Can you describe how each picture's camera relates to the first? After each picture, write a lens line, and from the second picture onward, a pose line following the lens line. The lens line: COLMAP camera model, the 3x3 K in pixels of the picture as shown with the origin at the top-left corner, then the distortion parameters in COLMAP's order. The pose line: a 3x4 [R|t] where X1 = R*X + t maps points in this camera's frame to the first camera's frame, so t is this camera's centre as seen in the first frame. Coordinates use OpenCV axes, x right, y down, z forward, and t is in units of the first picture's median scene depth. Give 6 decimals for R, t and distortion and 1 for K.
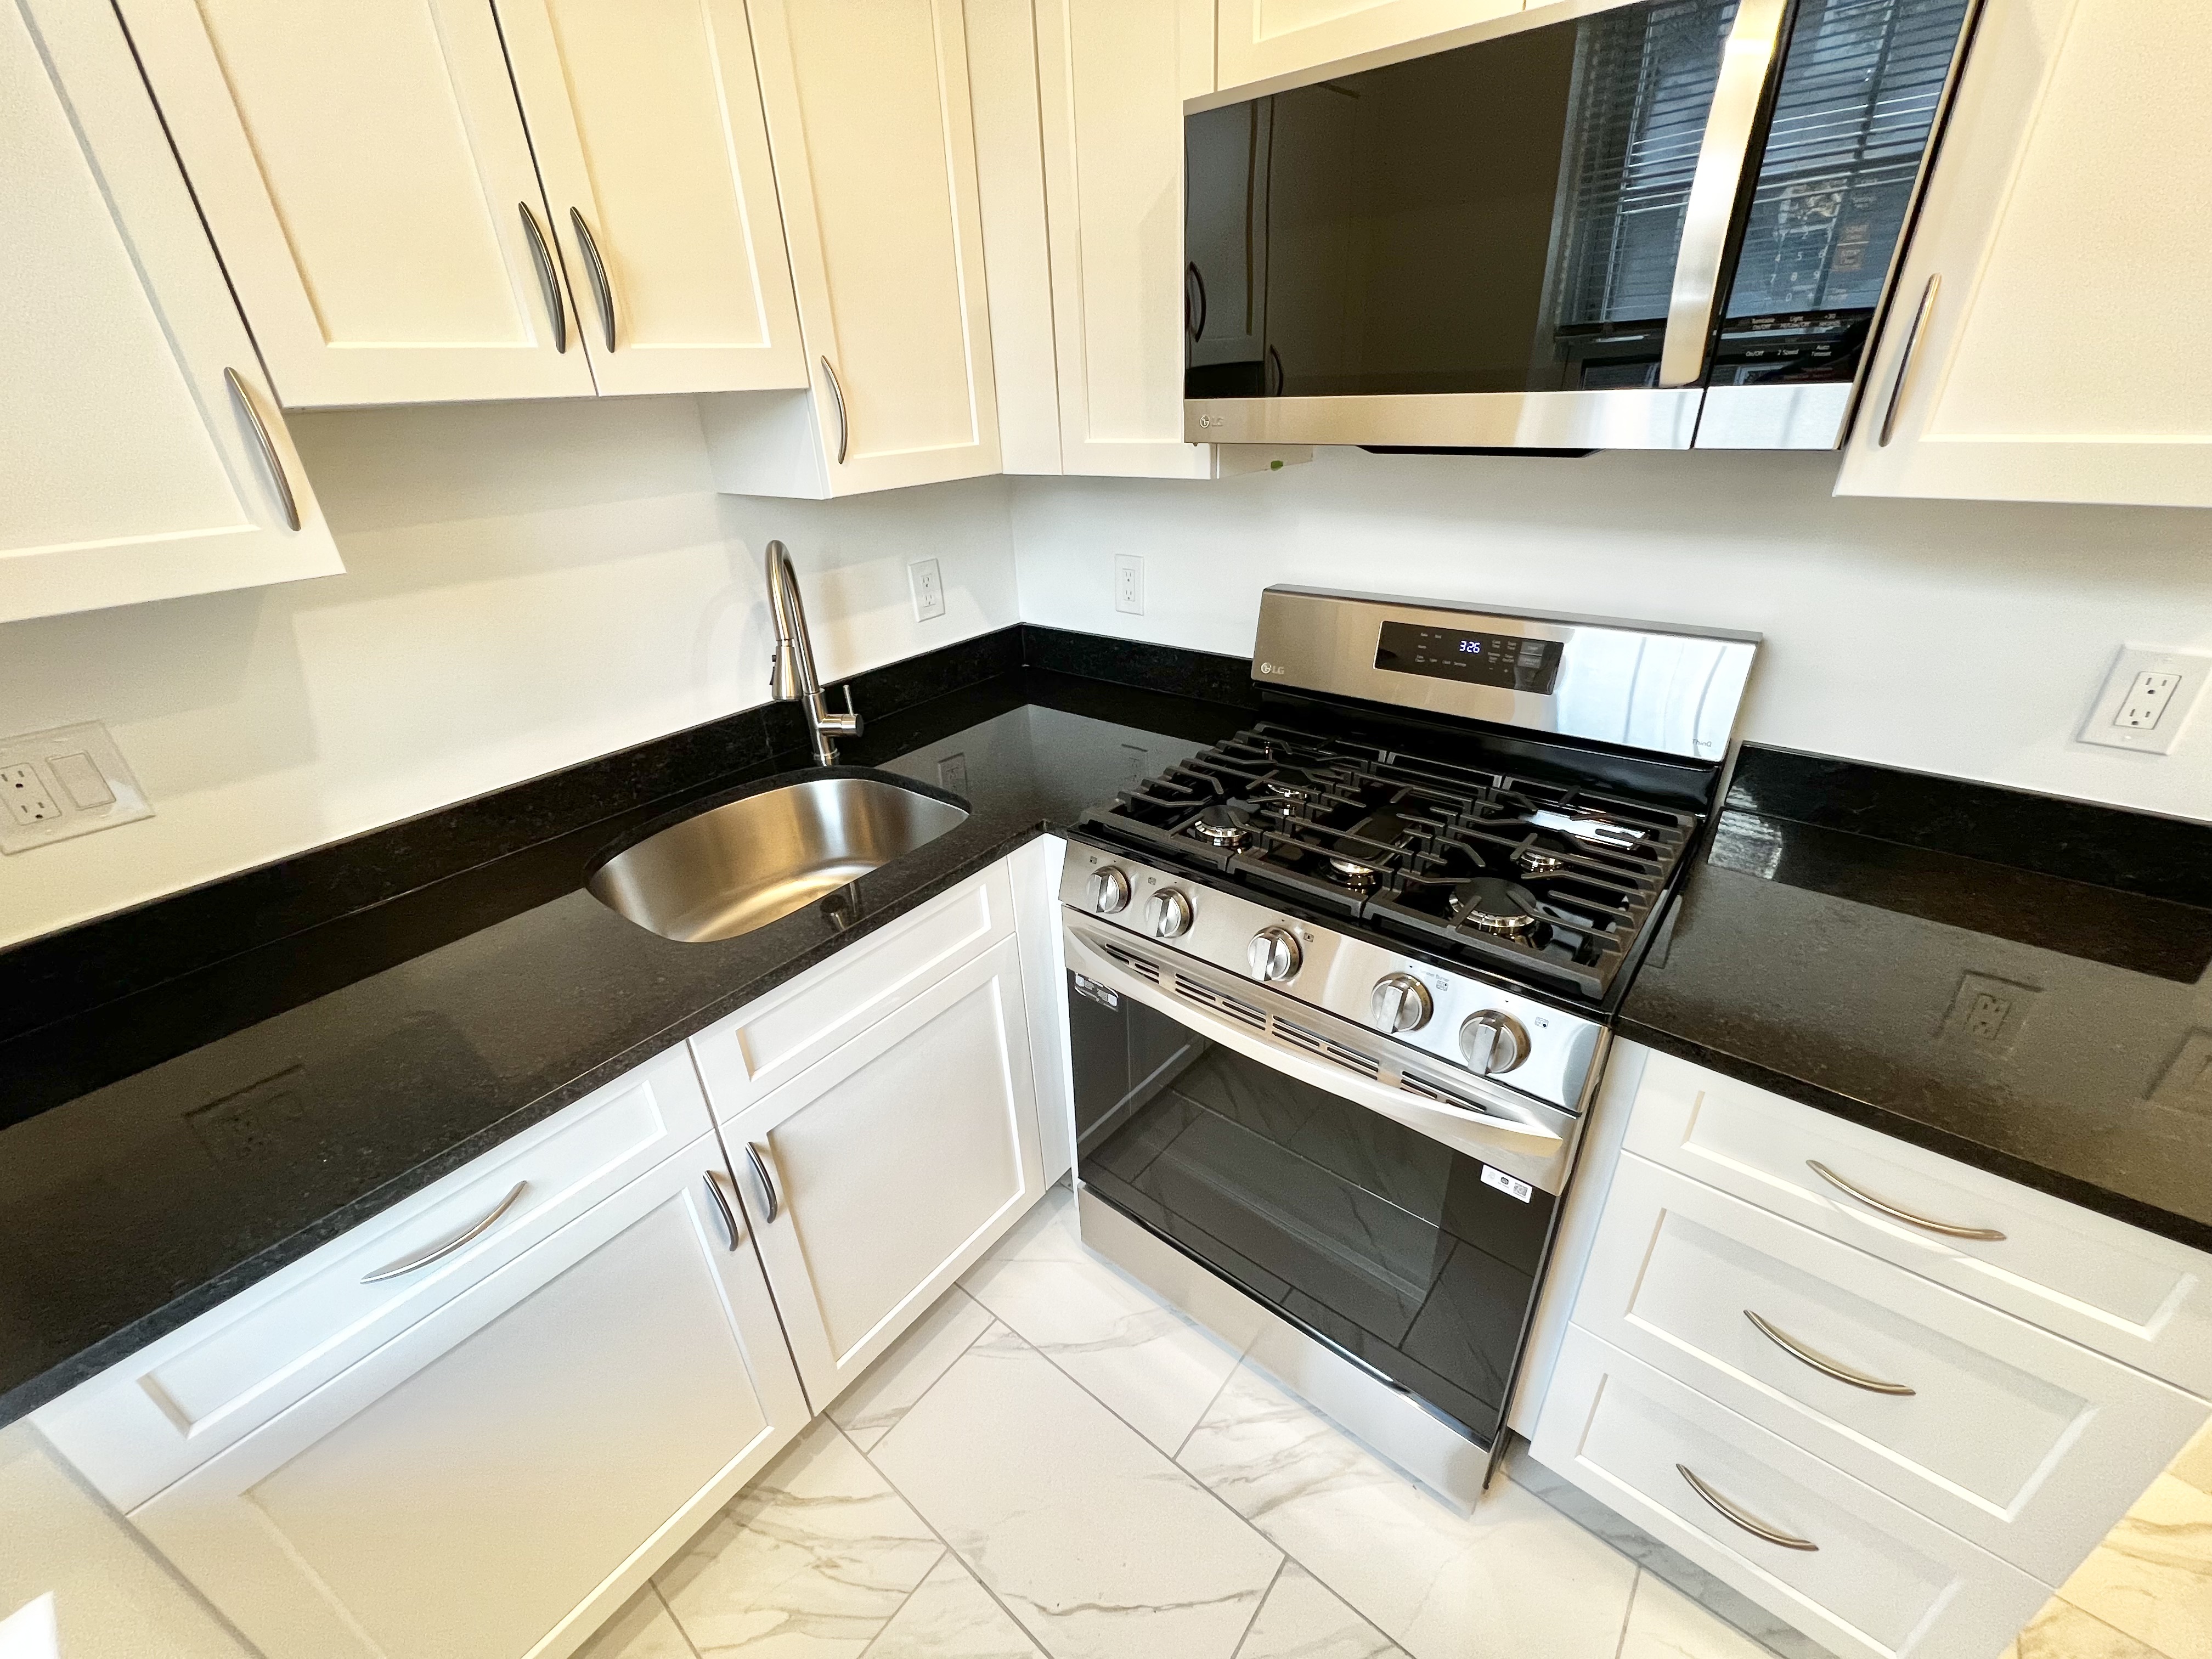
lens RADIAL K [[878.1, 0, 1110.6], [0, 878.1, 820.9], [0, 0, 1]] dist [-0.000690, -0.000078]
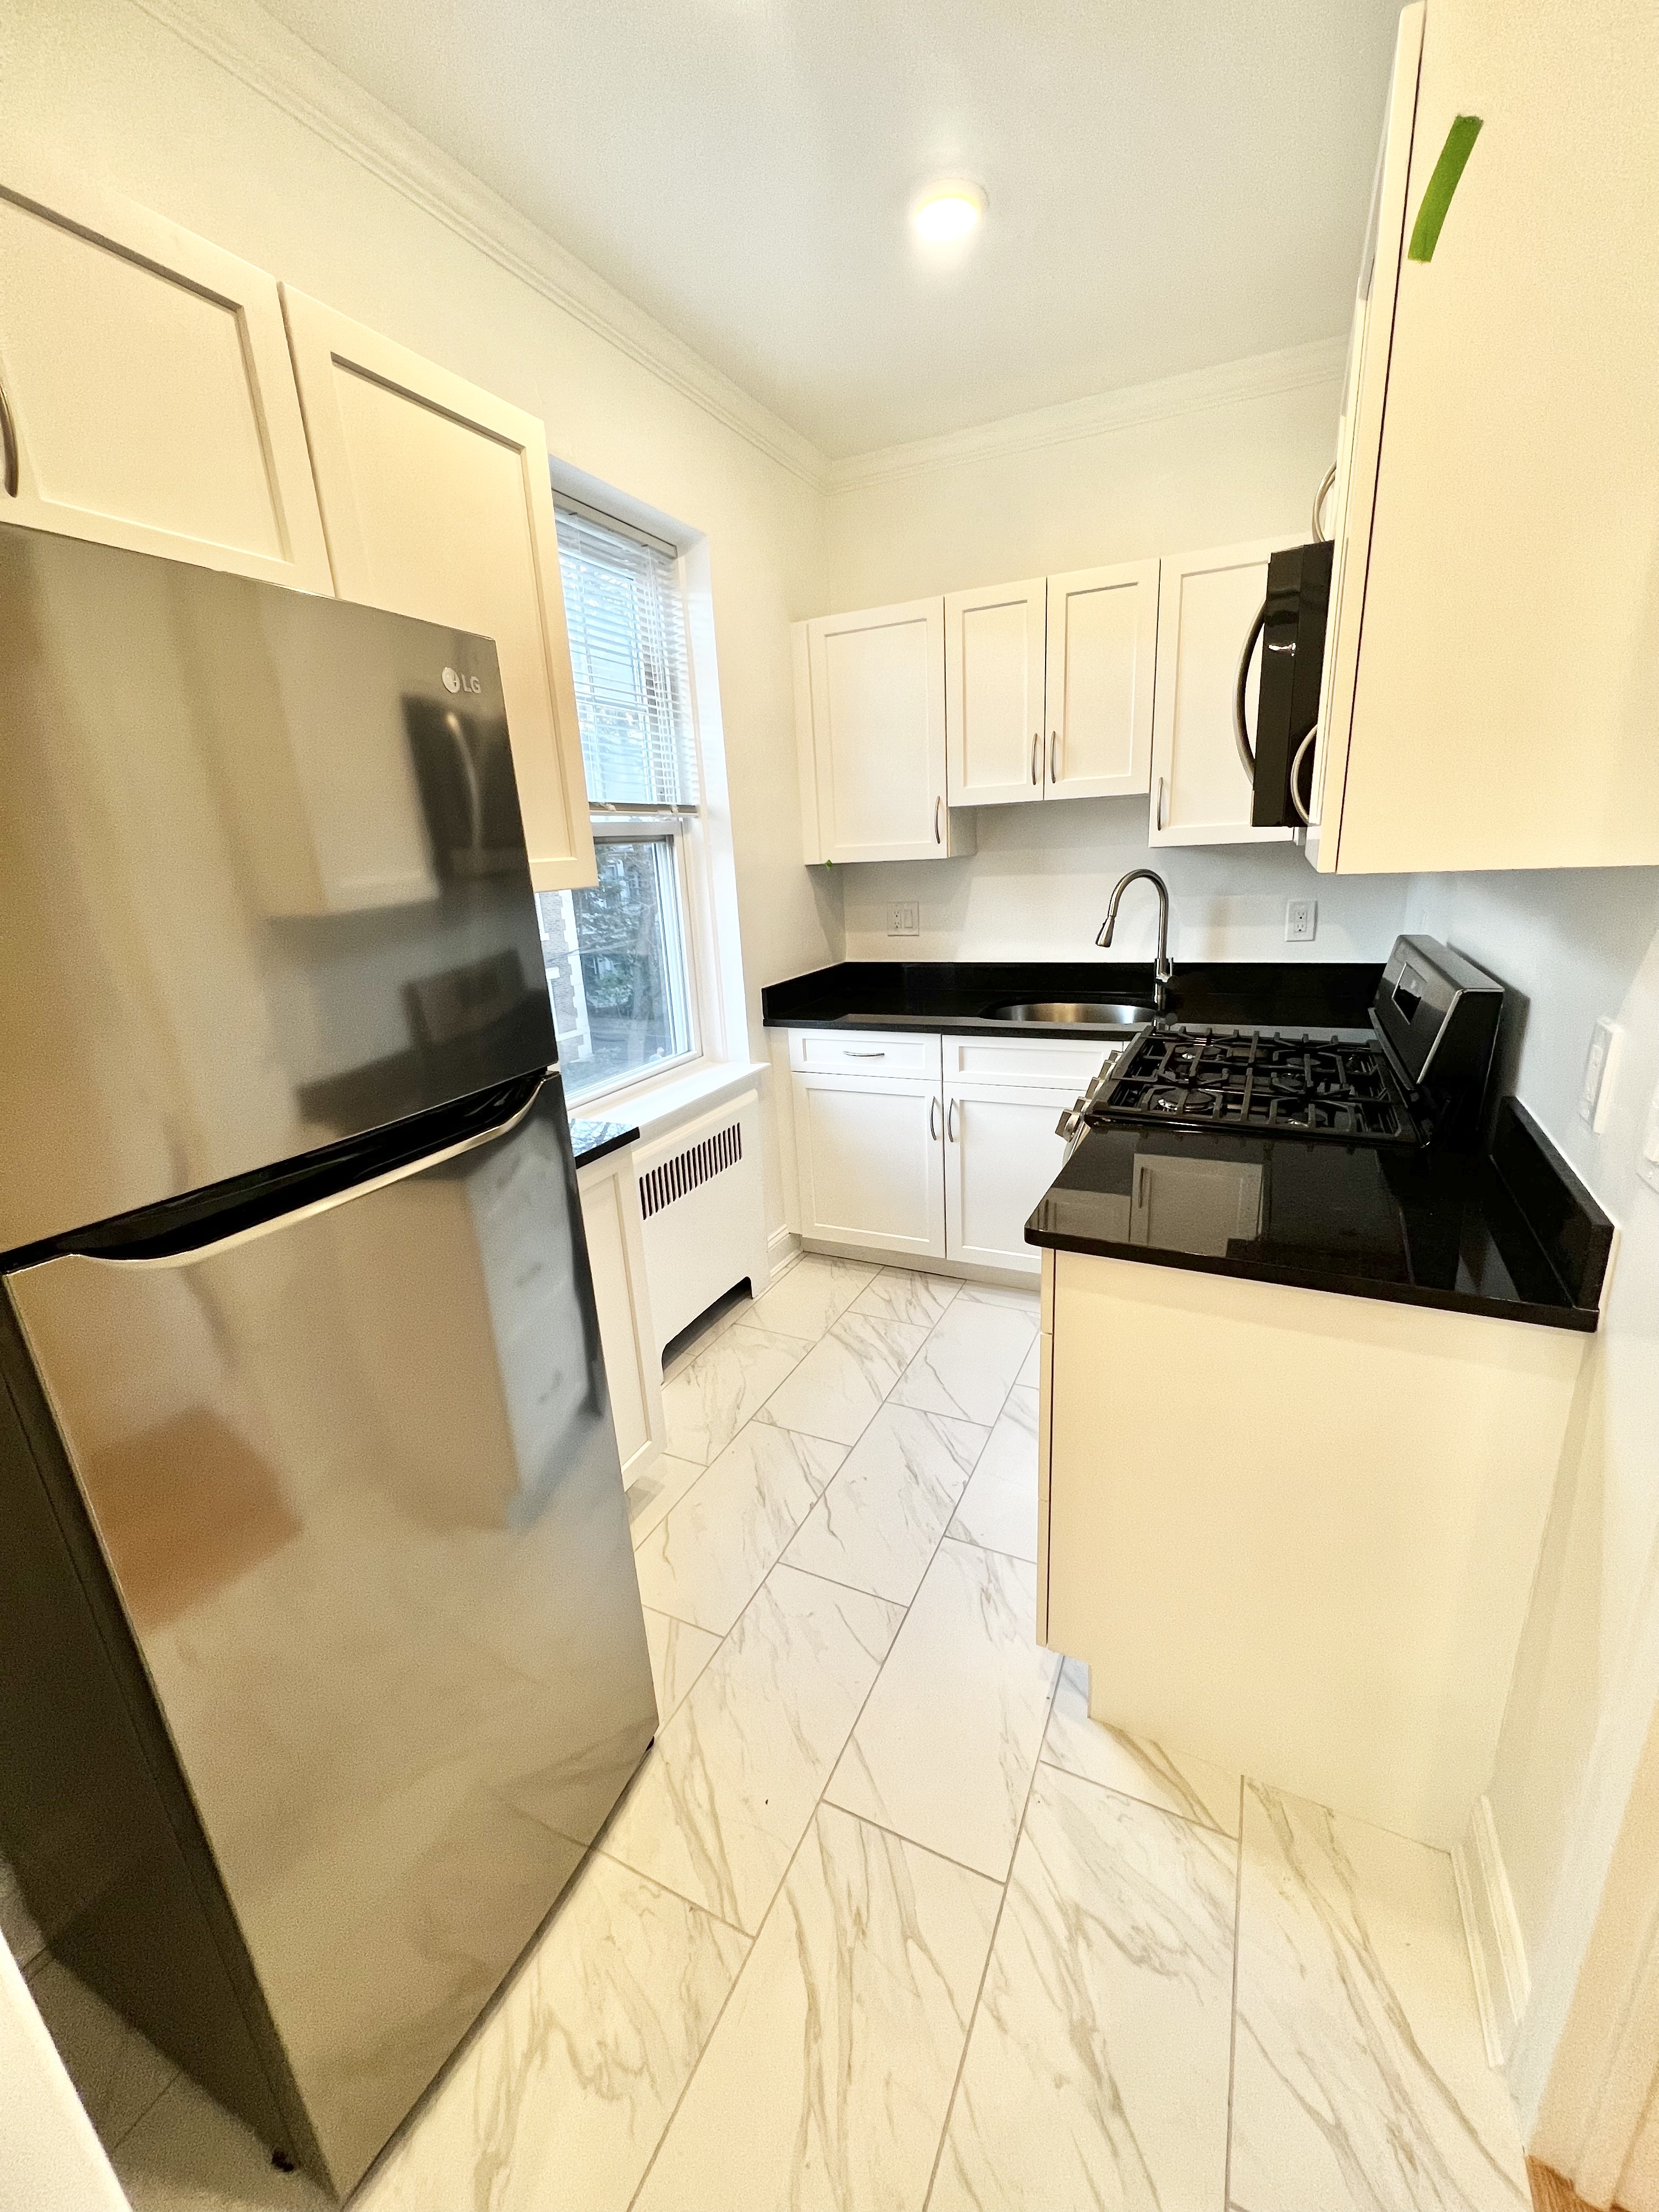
lens RADIAL K [[884.2, 0, 829.3], [0, 884.2, 1095.7], [0, 0, 1]] dist [-0.000539, 0.000018]
pose [[0.230134, 0.291362, -0.928519, 1.627639], [-0.397645, 0.898995, 0.183541, 0.050493], [0.888210, 0.326981, 0.322747, -0.077064]]
